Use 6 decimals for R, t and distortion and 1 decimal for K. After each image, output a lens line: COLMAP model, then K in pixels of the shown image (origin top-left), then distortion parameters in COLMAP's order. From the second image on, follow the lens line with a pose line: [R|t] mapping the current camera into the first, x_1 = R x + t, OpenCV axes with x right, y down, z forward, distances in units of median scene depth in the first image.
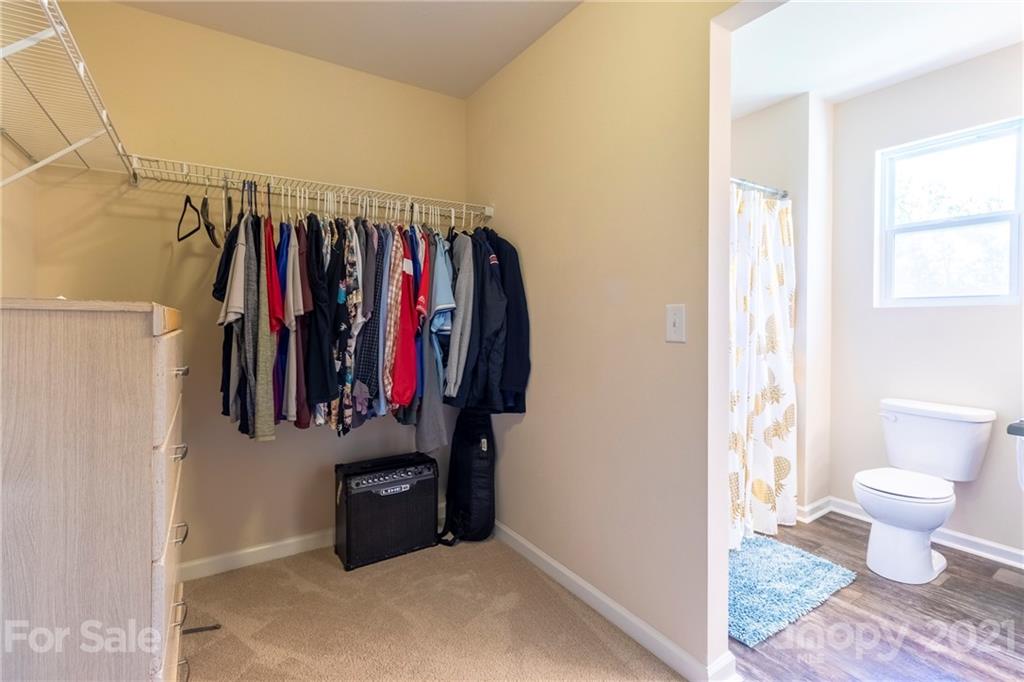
lens RADIAL K [[469.5, 0, 510.2], [0, 469.5, 326.1], [0, 0, 1]] dist [0.000369, -0.000076]
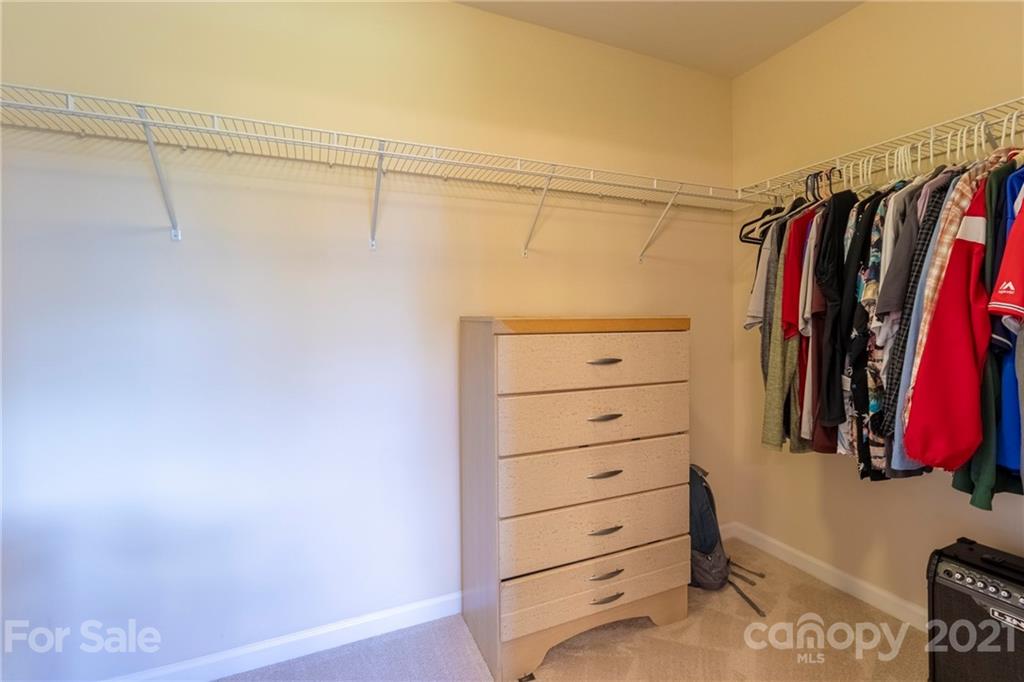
lens RADIAL K [[468.9, 0, 512.0], [0, 468.9, 341.0], [0, 0, 1]] dist [-0.011627, -0.000154]
pose [[-0.153921, 0.039938, -0.987276, 0.450528], [-0.001885, 0.999169, 0.040713, -0.014024], [0.988081, 0.008128, -0.153718, 0.570057]]
